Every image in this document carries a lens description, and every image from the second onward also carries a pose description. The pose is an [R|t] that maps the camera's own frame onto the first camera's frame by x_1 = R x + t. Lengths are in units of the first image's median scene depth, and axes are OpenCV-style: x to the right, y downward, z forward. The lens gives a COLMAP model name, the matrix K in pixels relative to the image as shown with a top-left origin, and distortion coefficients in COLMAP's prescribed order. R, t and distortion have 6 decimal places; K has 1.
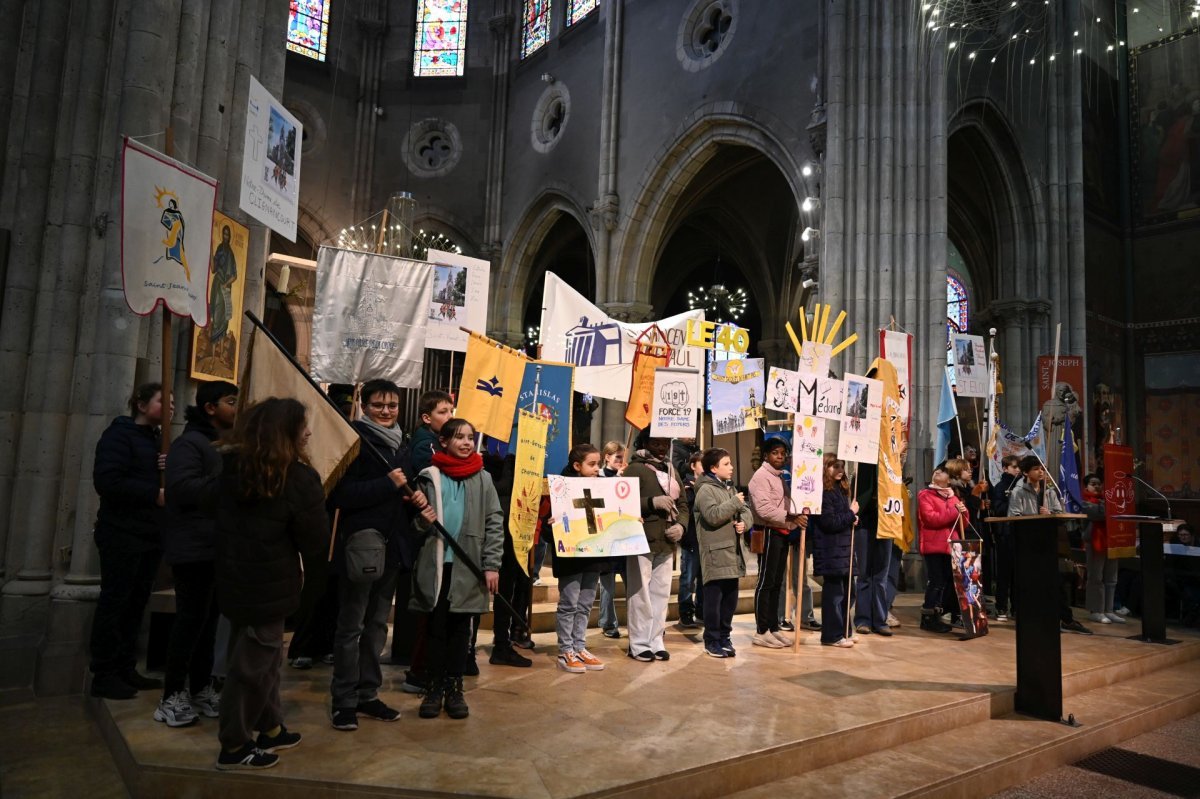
lens RADIAL K [[811.1, 0, 600.0], [0, 811.1, 399.5], [0, 0, 1]] dist [0.035791, 0.003250]
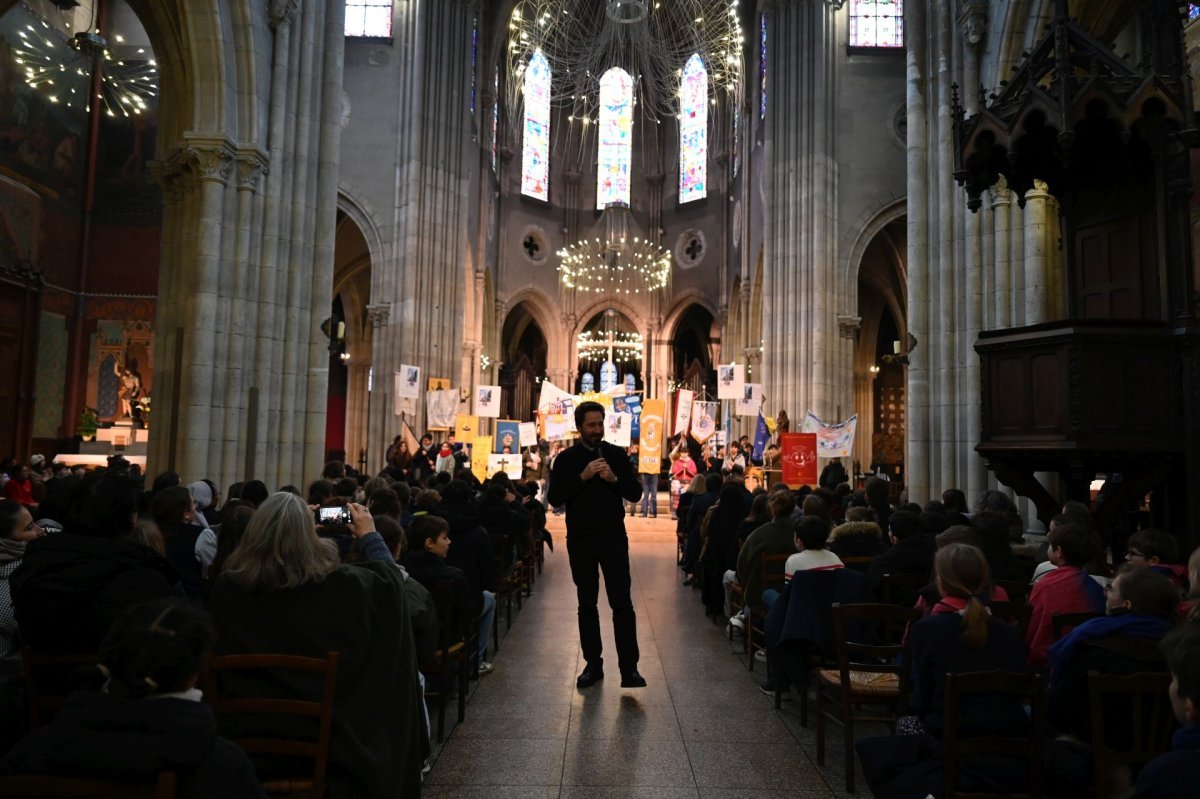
lens RADIAL K [[811.1, 0, 600.0], [0, 811.1, 399.5], [0, 0, 1]] dist [0.035791, 0.003250]
pose [[0.793332, -0.074287, -0.604240, 0.558650], [0.079270, 0.996682, -0.018459, -0.010597], [0.603607, -0.033254, 0.796589, -0.329724]]
